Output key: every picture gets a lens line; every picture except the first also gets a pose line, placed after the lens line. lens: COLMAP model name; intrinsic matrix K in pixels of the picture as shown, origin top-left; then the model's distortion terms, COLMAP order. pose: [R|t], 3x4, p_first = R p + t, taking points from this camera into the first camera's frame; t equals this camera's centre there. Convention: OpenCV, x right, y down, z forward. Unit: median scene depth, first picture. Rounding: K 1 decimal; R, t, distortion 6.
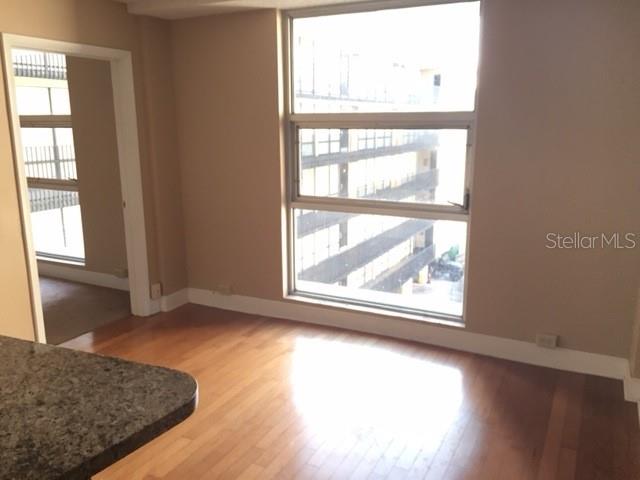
lens RADIAL K [[551.5, 0, 320.0], [0, 551.5, 240.0], [0, 0, 1]] dist [0.005011, 0.007989]
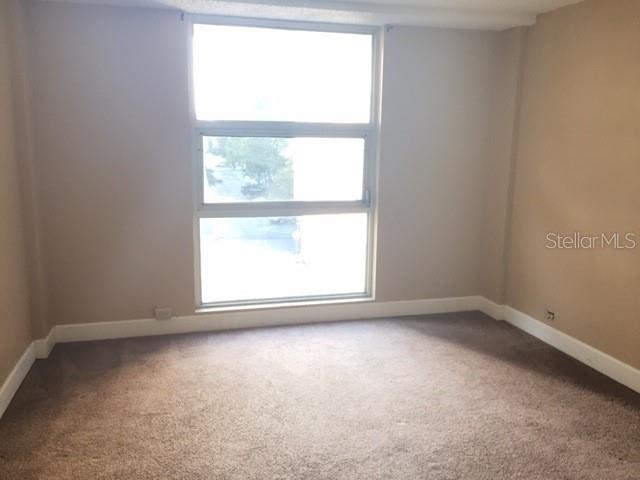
lens RADIAL K [[551.5, 0, 320.0], [0, 551.5, 240.0], [0, 0, 1]] dist [0.005011, 0.007989]
pose [[0.744261, -0.118402, 0.657310, -0.563678], [0.111752, 0.992363, 0.052221, -0.046545], [-0.658474, 0.034590, 0.751809, 0.139268]]
